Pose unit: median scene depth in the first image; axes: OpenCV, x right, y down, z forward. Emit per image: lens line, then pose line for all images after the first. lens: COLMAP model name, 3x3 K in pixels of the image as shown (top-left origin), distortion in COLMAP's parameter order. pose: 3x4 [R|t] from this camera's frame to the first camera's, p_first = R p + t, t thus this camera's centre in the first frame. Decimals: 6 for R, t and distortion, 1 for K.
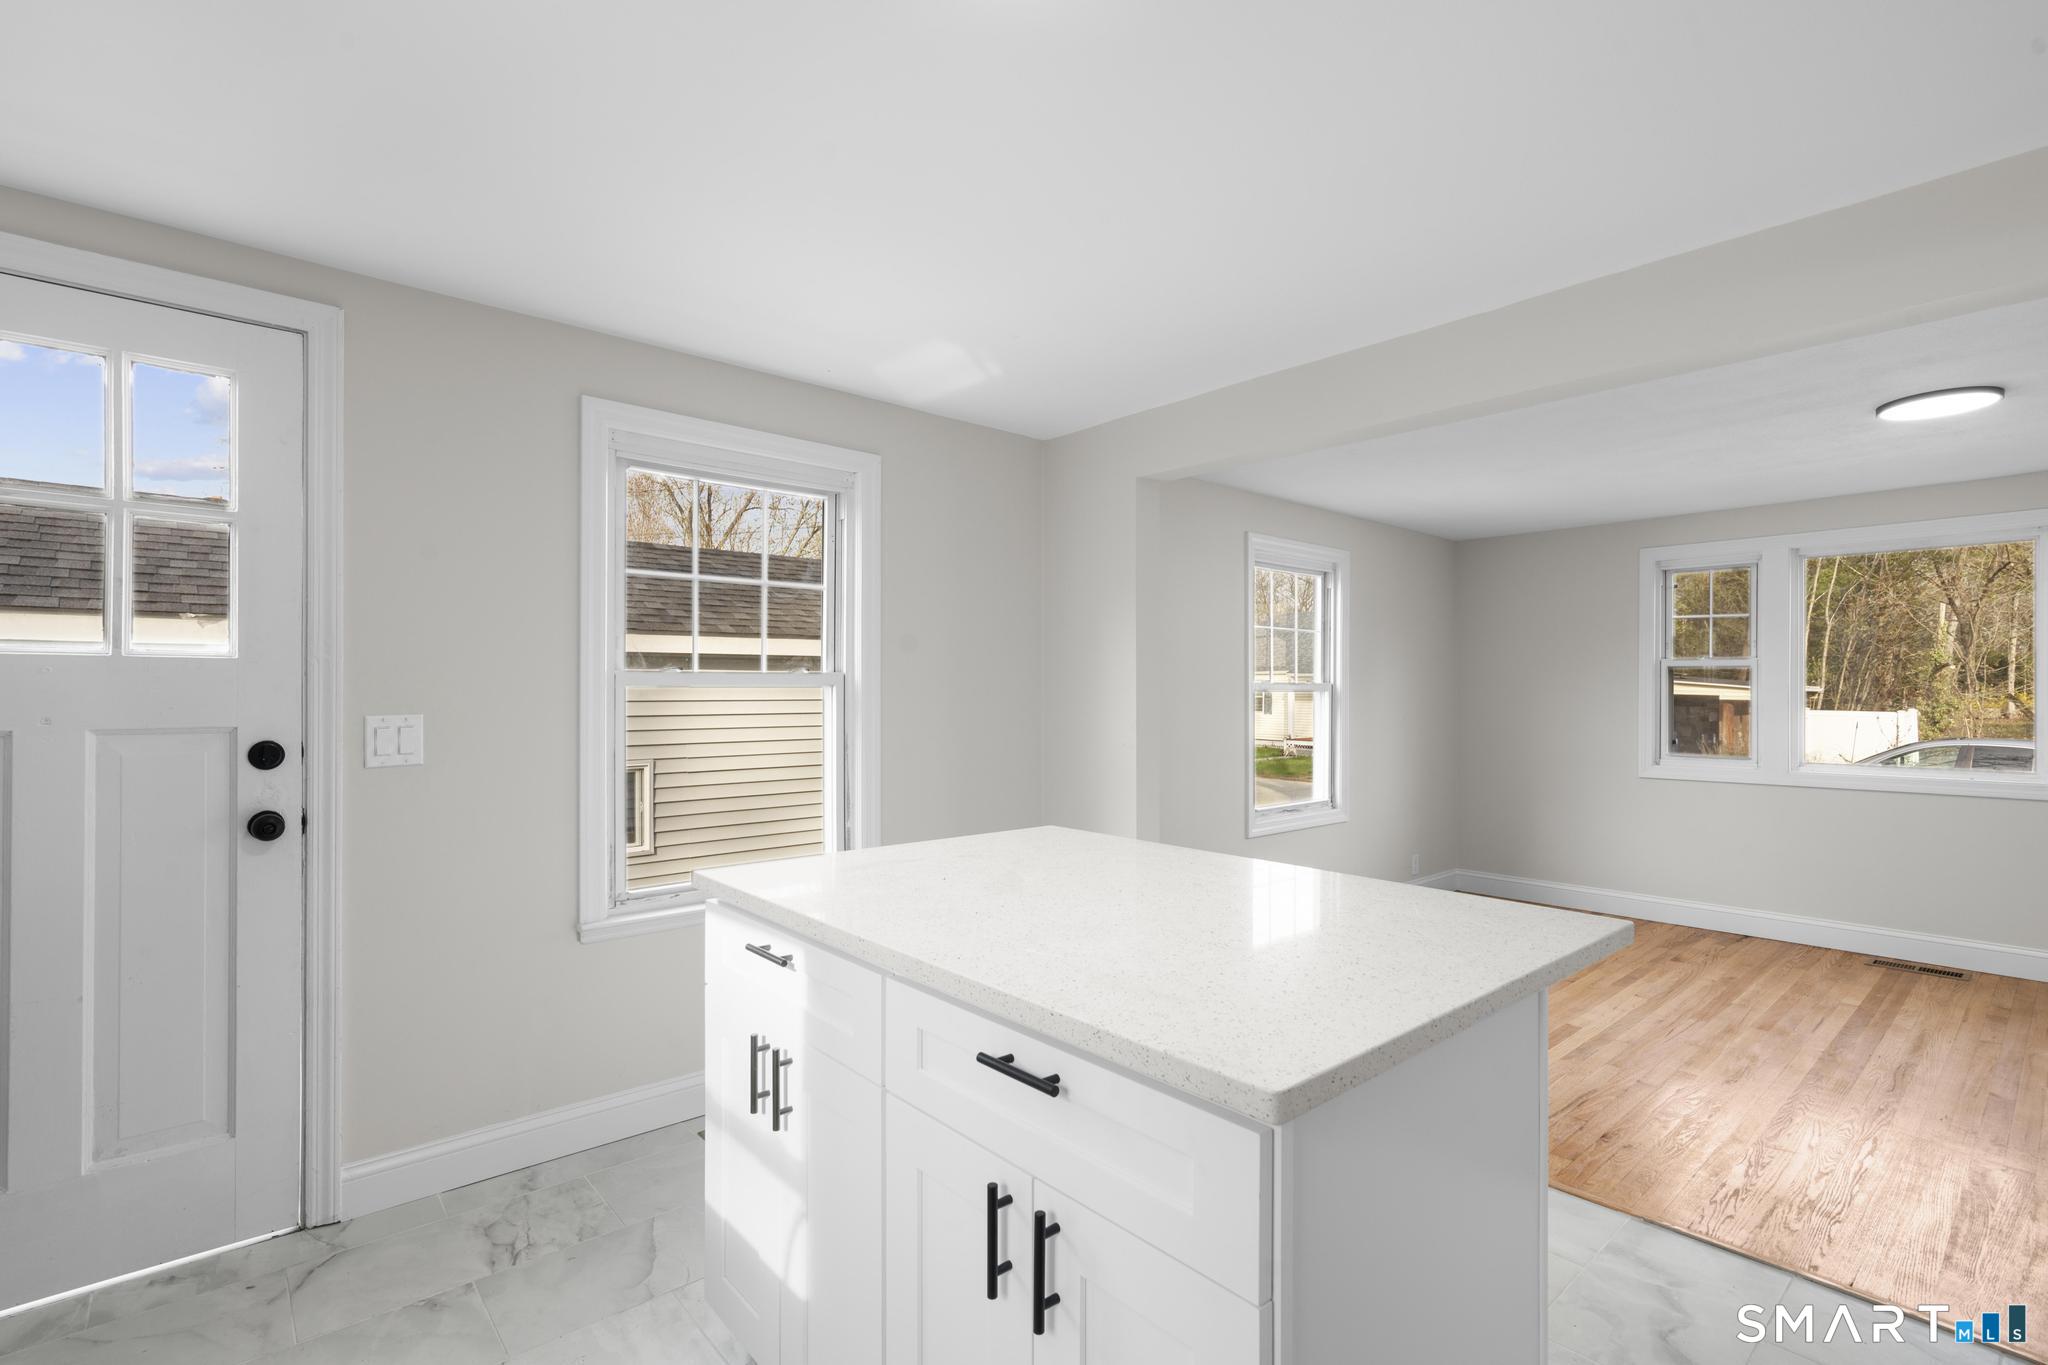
lens RADIAL K [[932.9, 0, 1027.6], [0, 932.9, 683.3], [0, 0, 1]] dist [-0.003286, 0.001831]
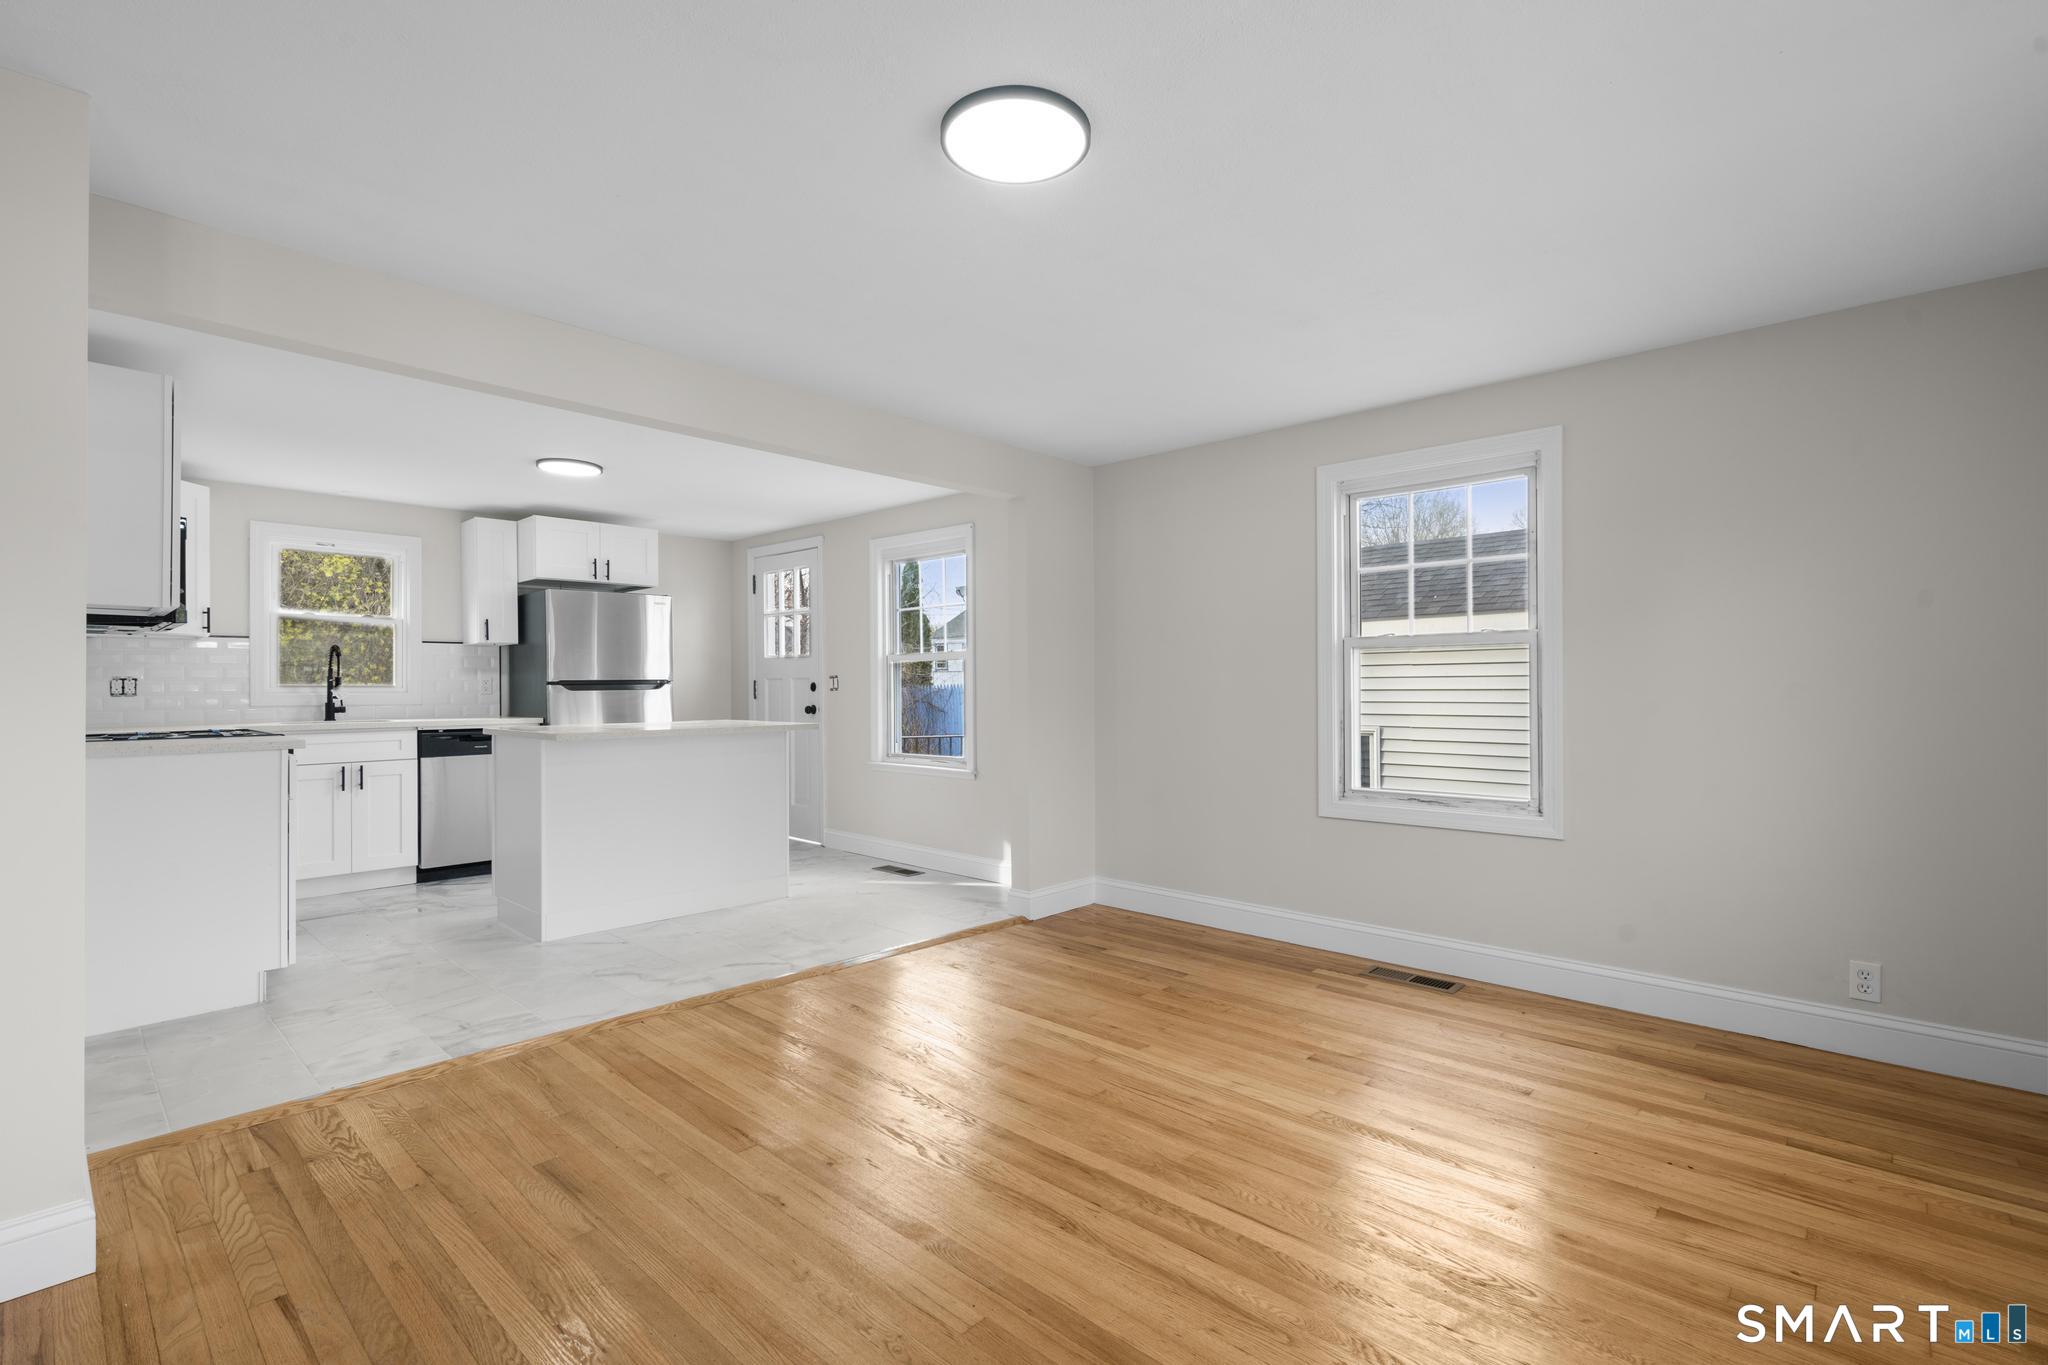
lens RADIAL K [[932.9, 0, 1026.3], [0, 932.9, 677.4], [0, 0, 1]] dist [-0.003286, 0.001831]
pose [[0.102383, -0.015859, -0.994619, 1.042770], [0.011919, 0.999821, -0.014715, 0.044092], [0.994674, -0.010349, 0.102554, 0.617982]]
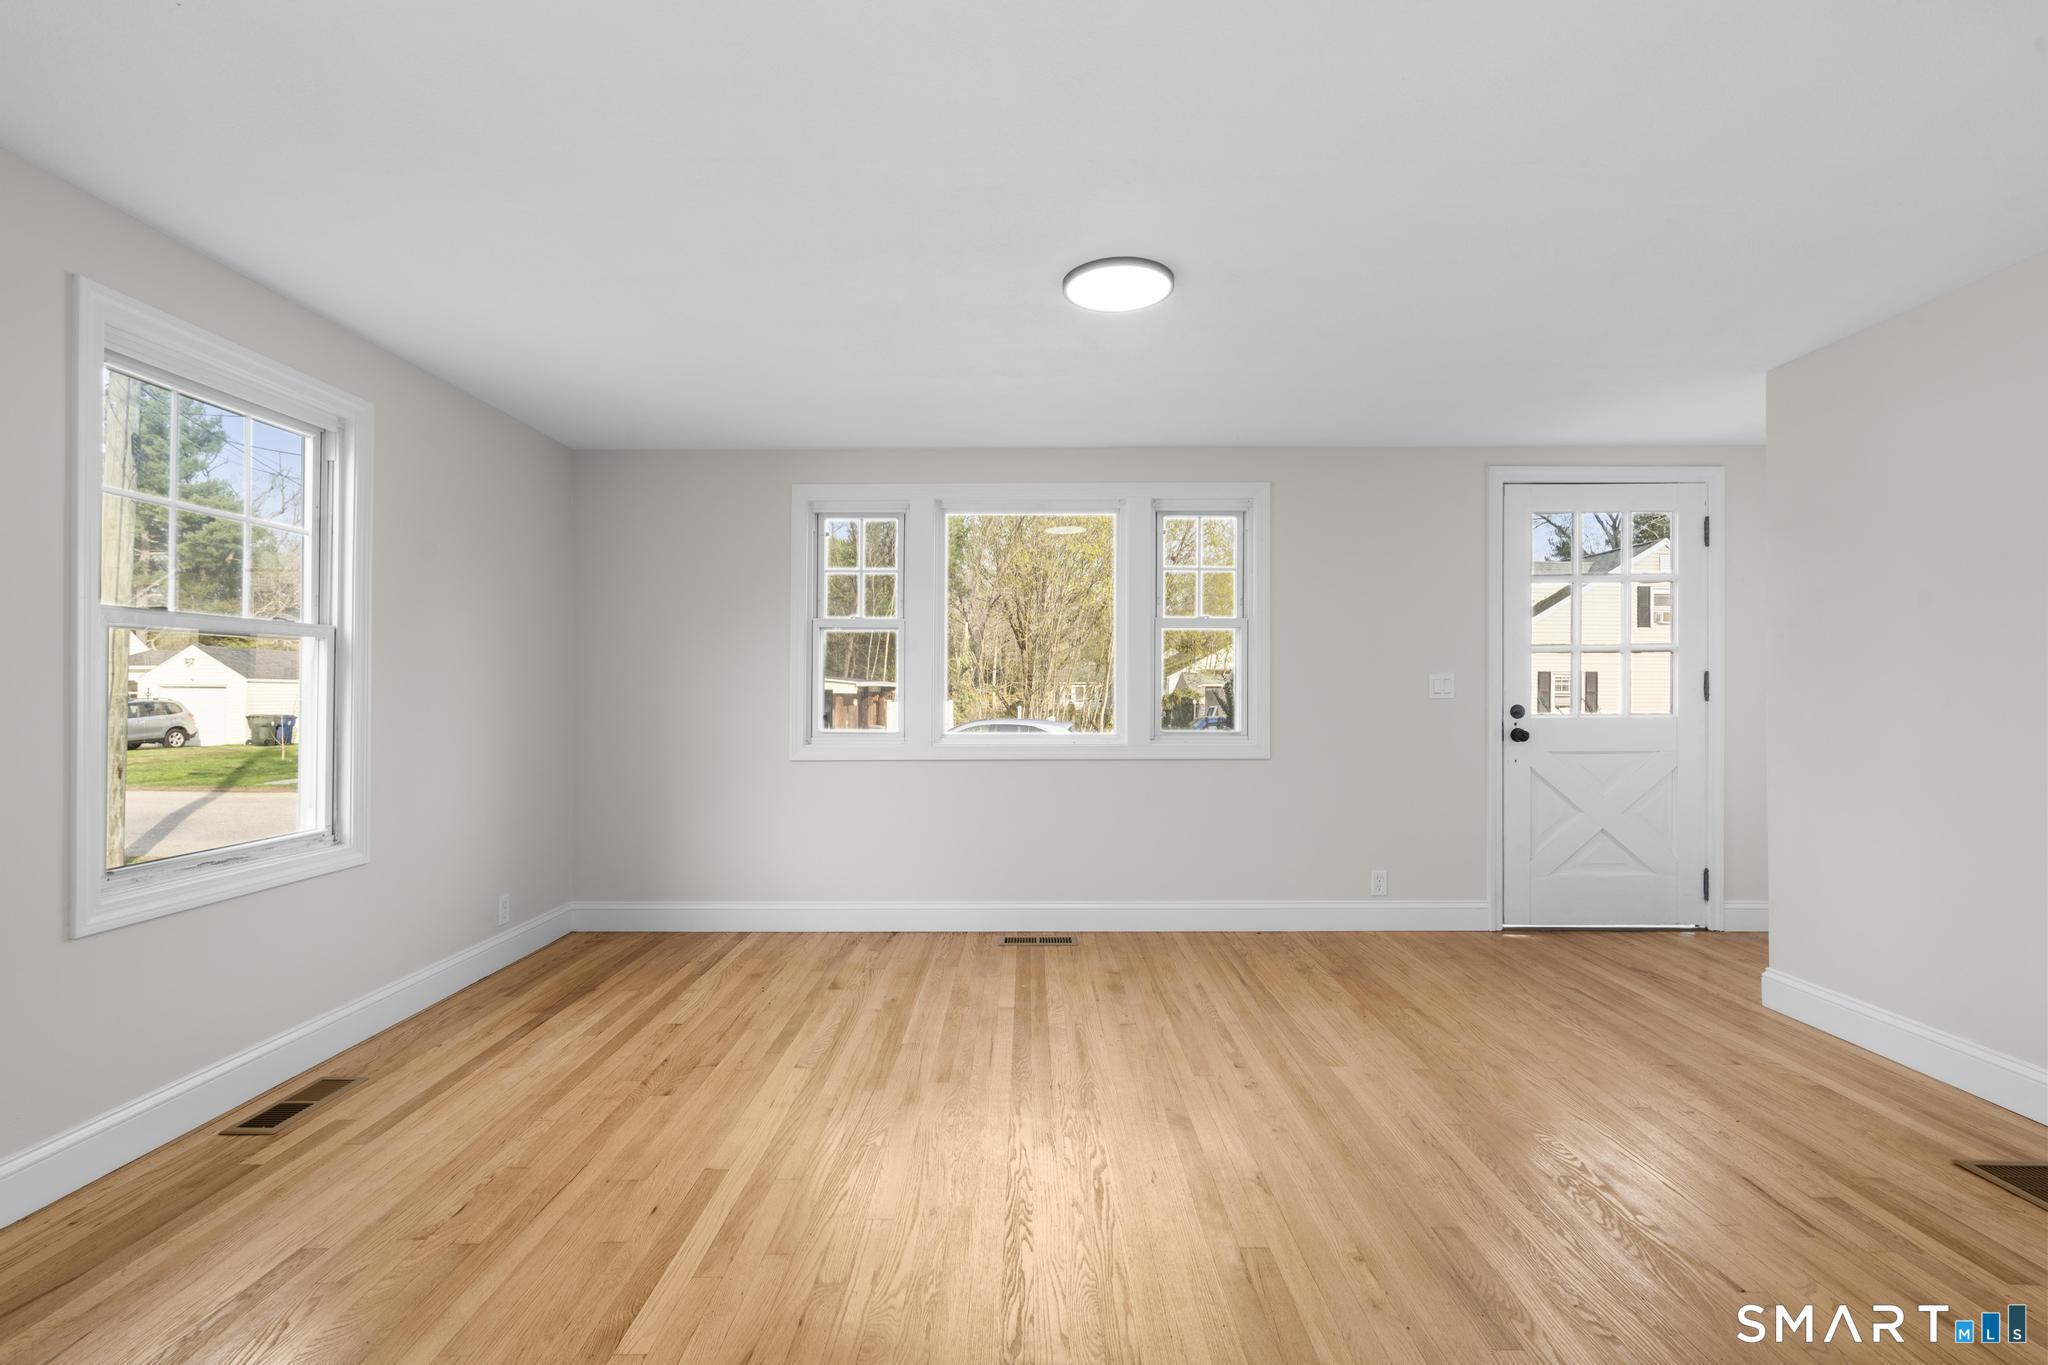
lens RADIAL K [[932.9, 0, 1017.6], [0, 932.9, 685.9], [0, 0, 1]] dist [-0.003286, 0.001831]
pose [[0.667551, 0.002088, 0.744561, 0.198089], [-0.005492, 0.999983, 0.002120, 0.036398], [-0.744544, -0.005505, 0.667551, 0.336807]]
